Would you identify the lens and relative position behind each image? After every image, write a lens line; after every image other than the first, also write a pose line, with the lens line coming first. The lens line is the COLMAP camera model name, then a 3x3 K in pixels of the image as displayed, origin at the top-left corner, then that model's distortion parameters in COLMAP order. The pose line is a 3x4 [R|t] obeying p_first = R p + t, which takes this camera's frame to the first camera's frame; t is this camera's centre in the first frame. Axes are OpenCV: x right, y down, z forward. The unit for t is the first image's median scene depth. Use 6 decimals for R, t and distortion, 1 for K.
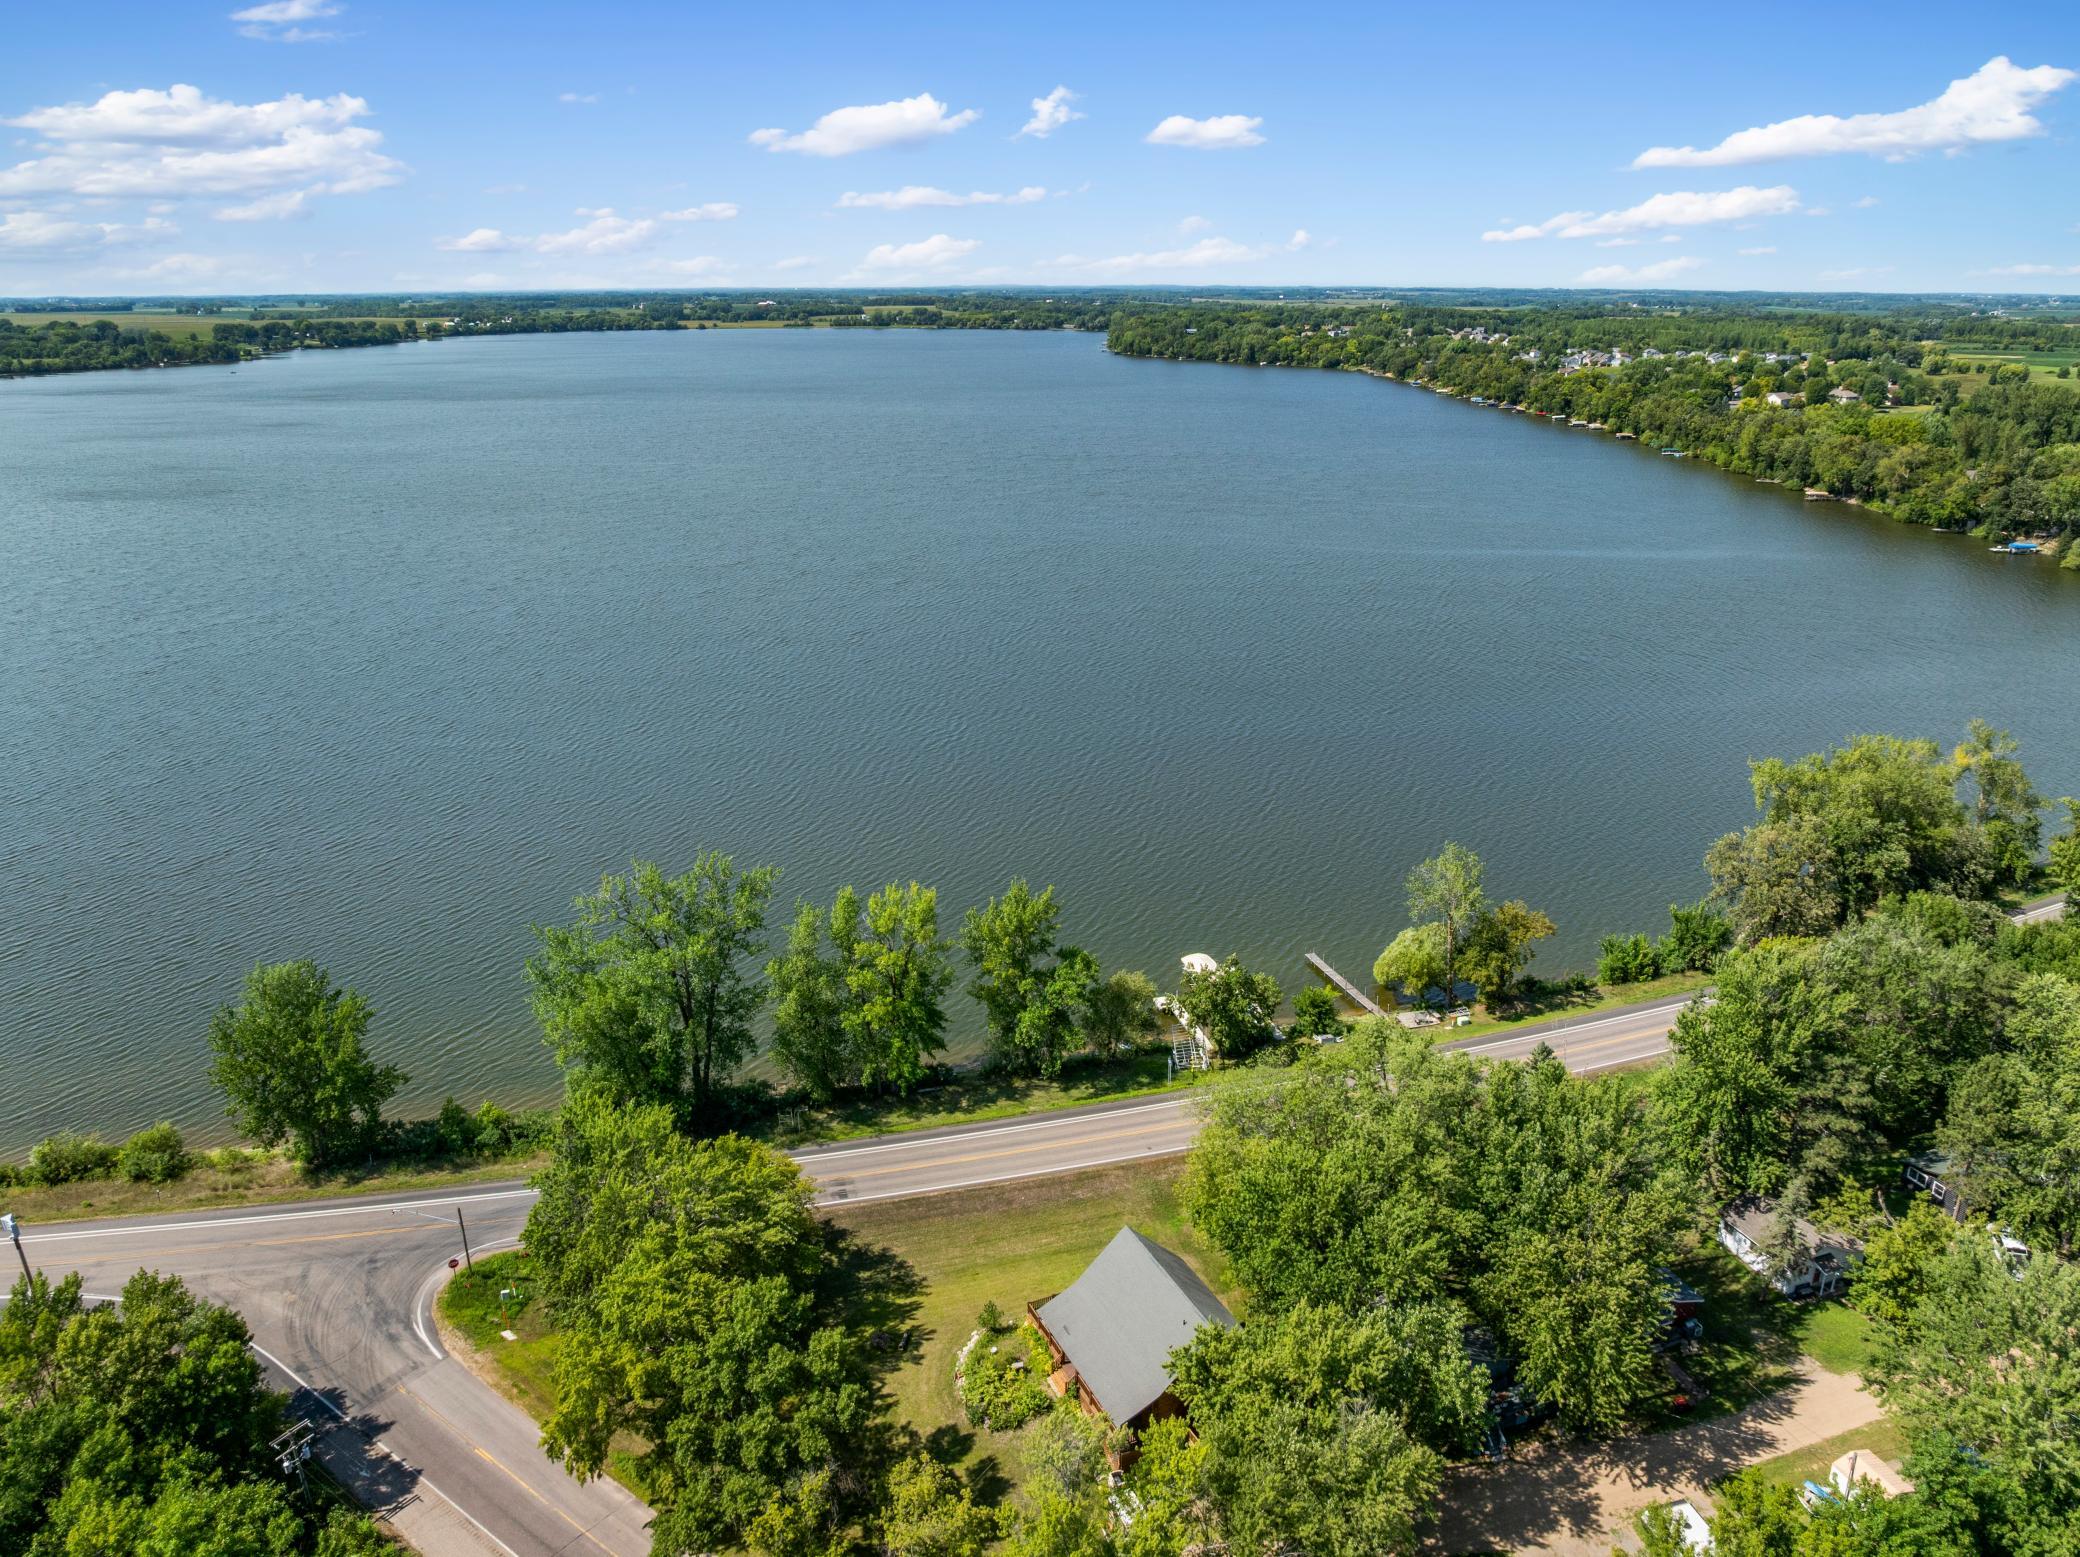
lens RADIAL K [[1468.7, 0, 1040.0], [0, 1468.7, 778.5], [0, 0, 1]] dist [-0.060634, 0.030723]
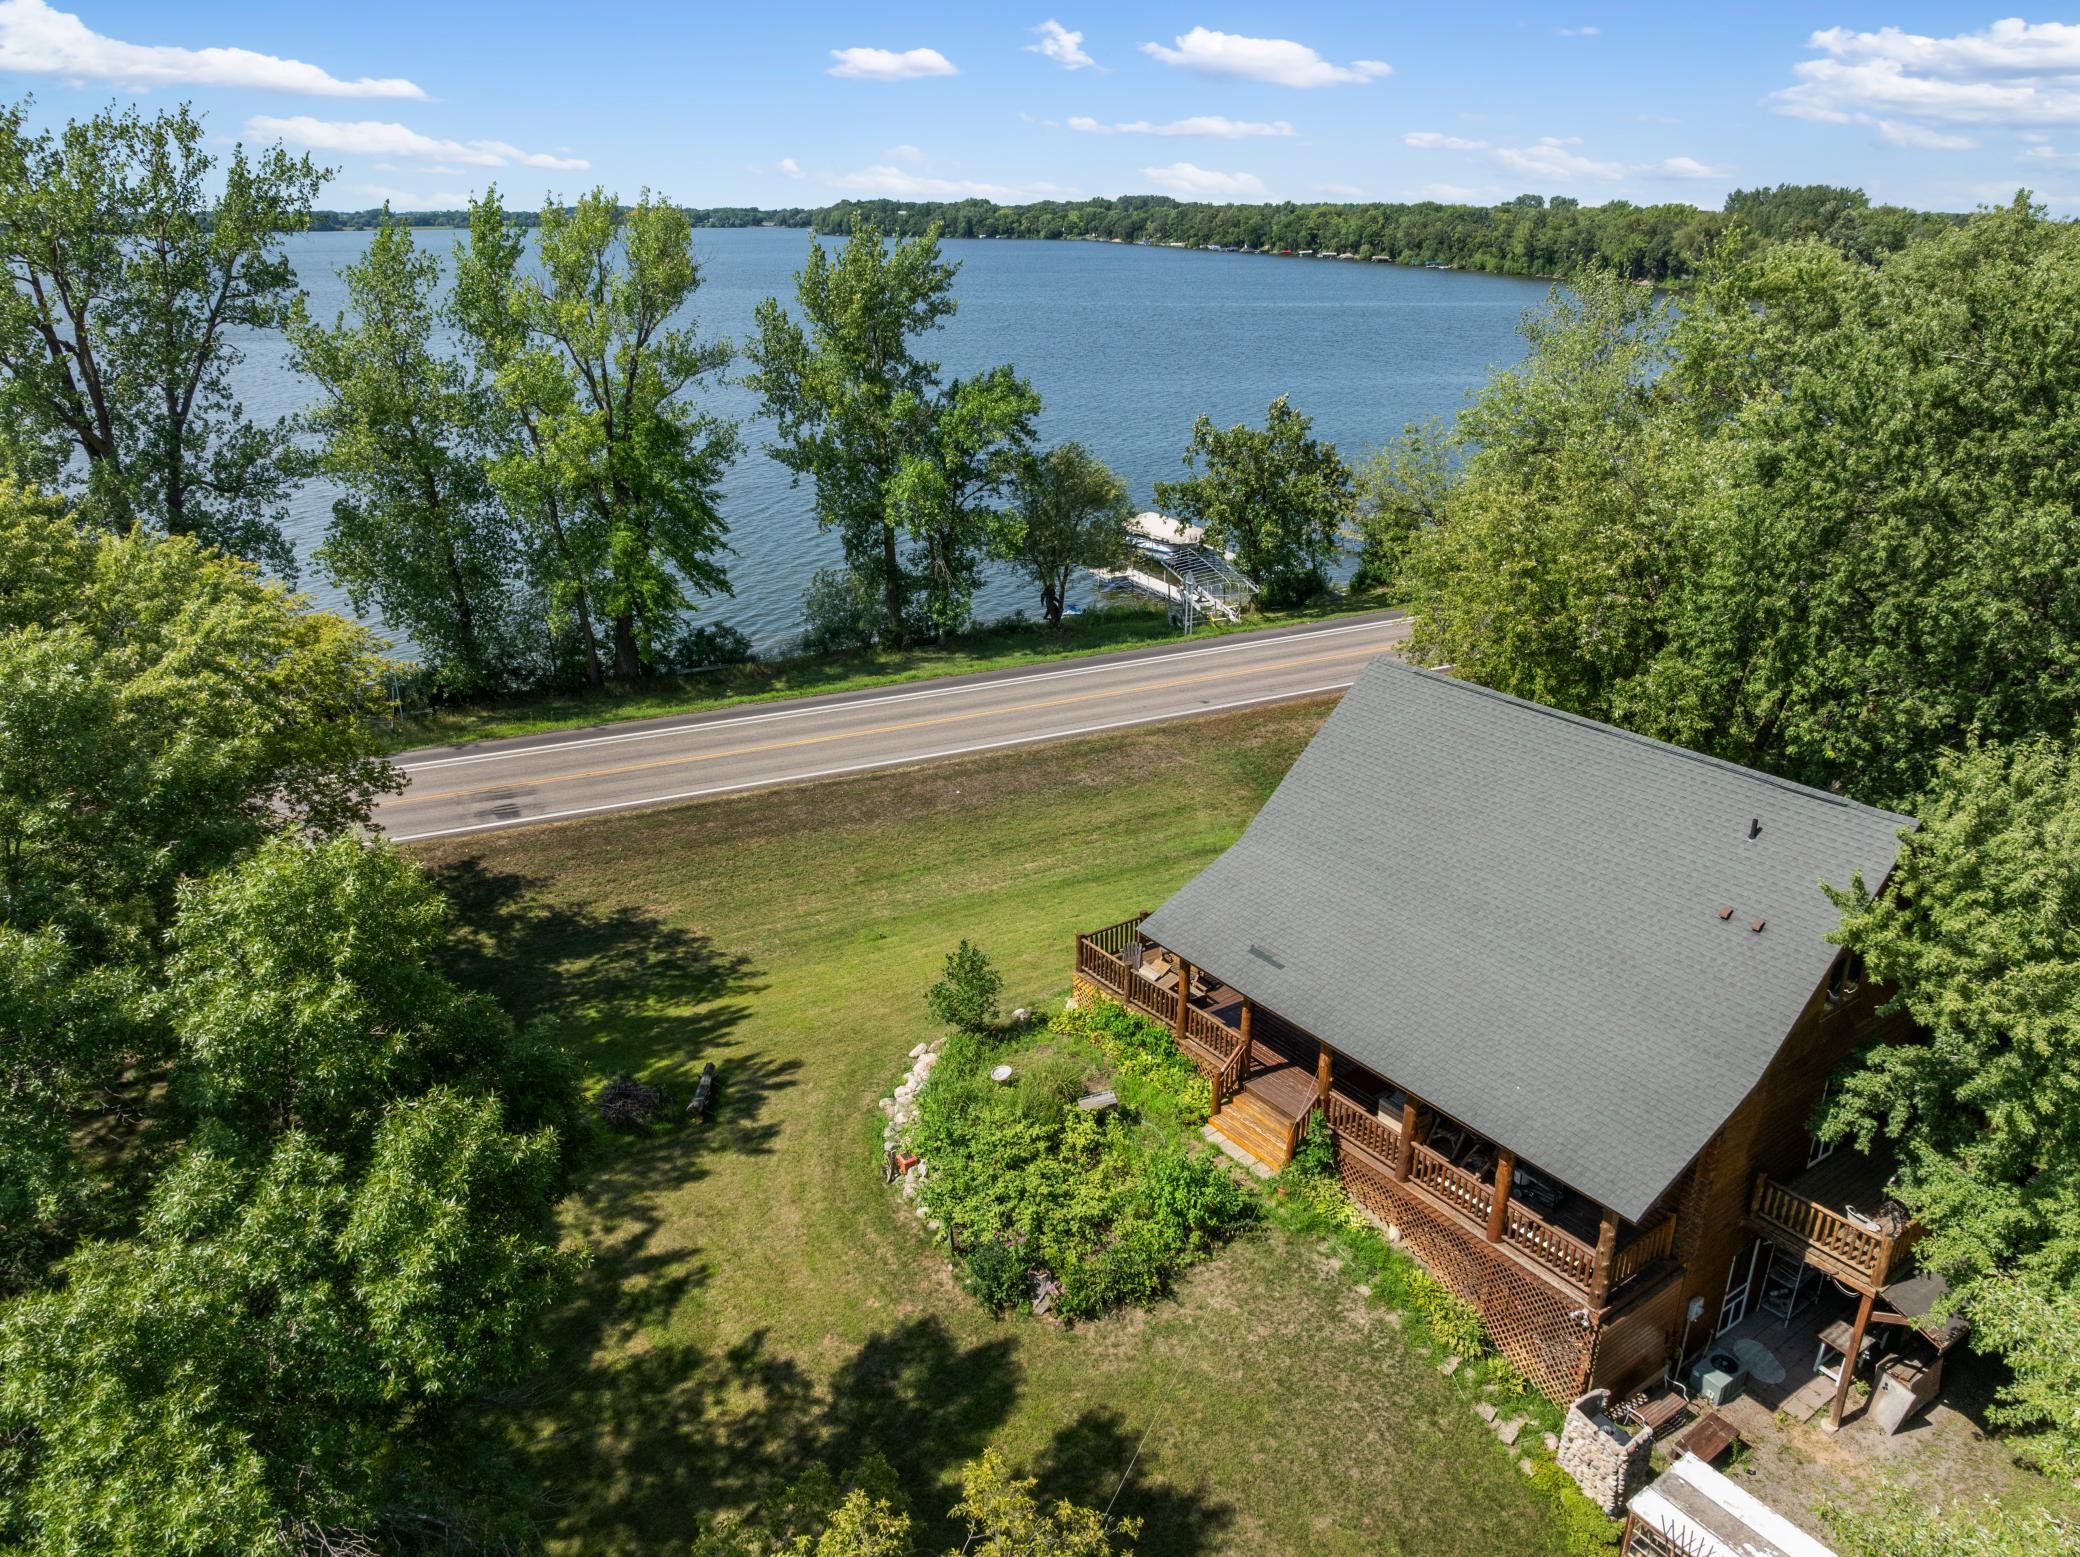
lens RADIAL K [[1454.1, 0, 1042.5], [0, 1454.1, 786.0], [0, 0, 1]] dist [-0.036069, -0.006320]
pose [[0.980536, -0.065165, 0.185209, -0.058326], [0.056464, 0.997056, 0.051877, 0.237629], [-0.188044, -0.040409, 0.981329, 0.523735]]
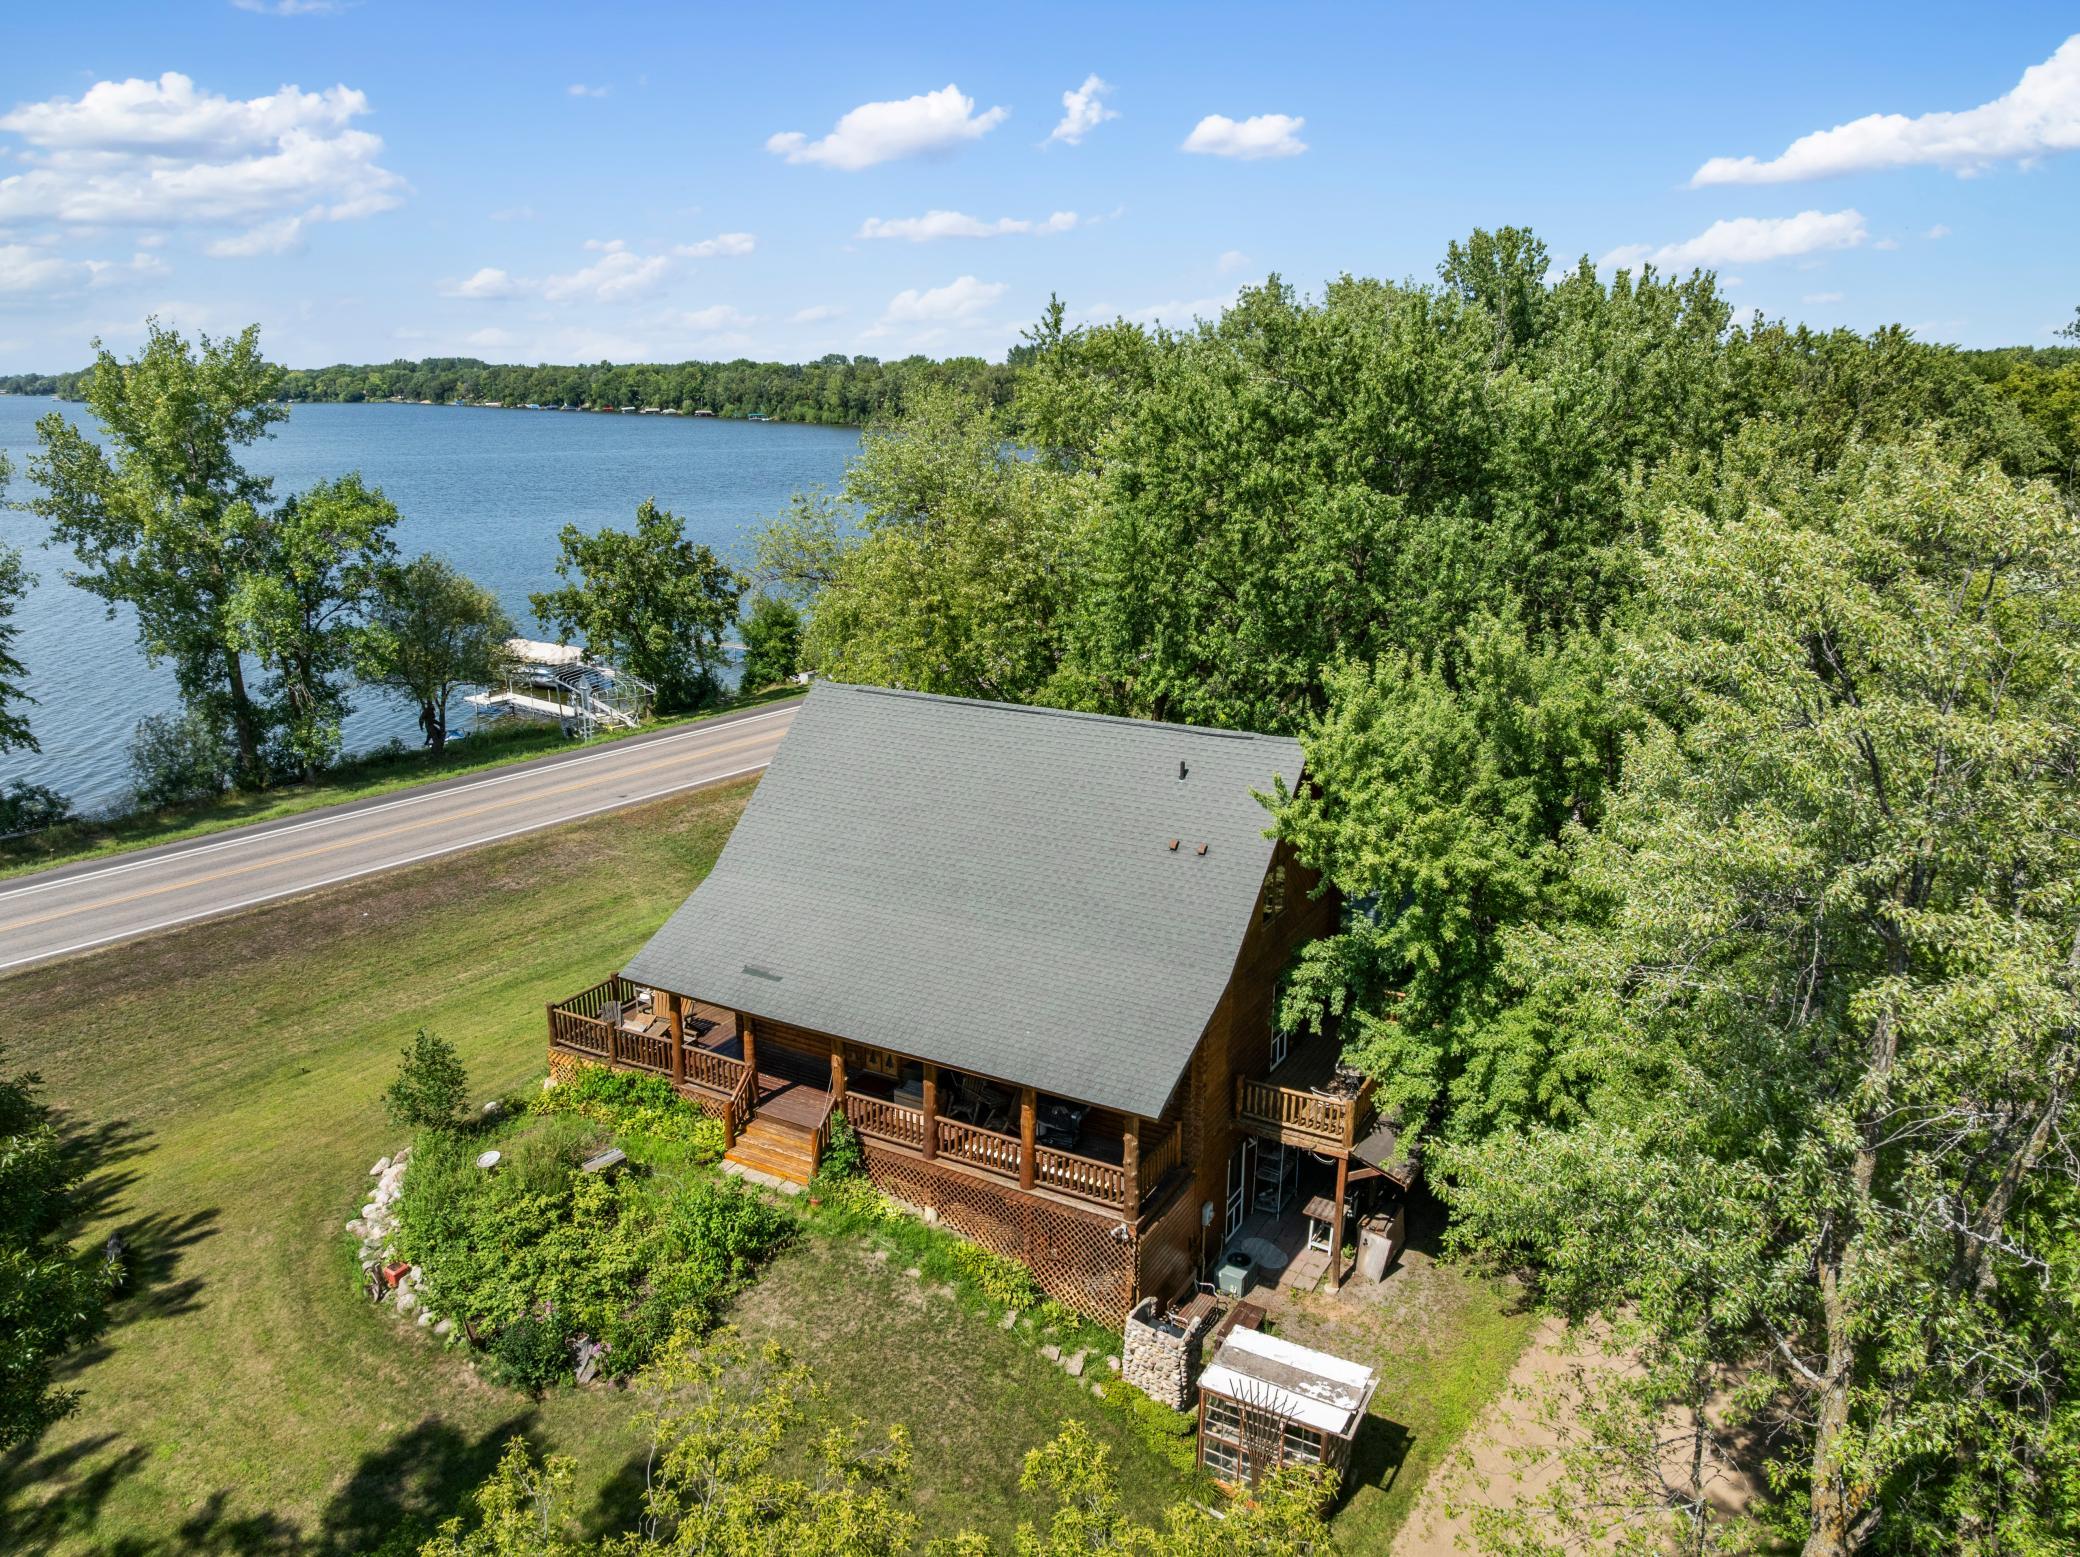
lens RADIAL K [[1457.0, 0, 1041.2], [0, 1457.0, 793.0], [0, 0, 1]] dist [-0.040559, 0.001045]
pose [[0.803436, -0.155678, 0.574678, -0.072908], [0.185525, 0.982616, 0.006811, 0.256430], [-0.565748, 0.101145, 0.818351, 0.527832]]
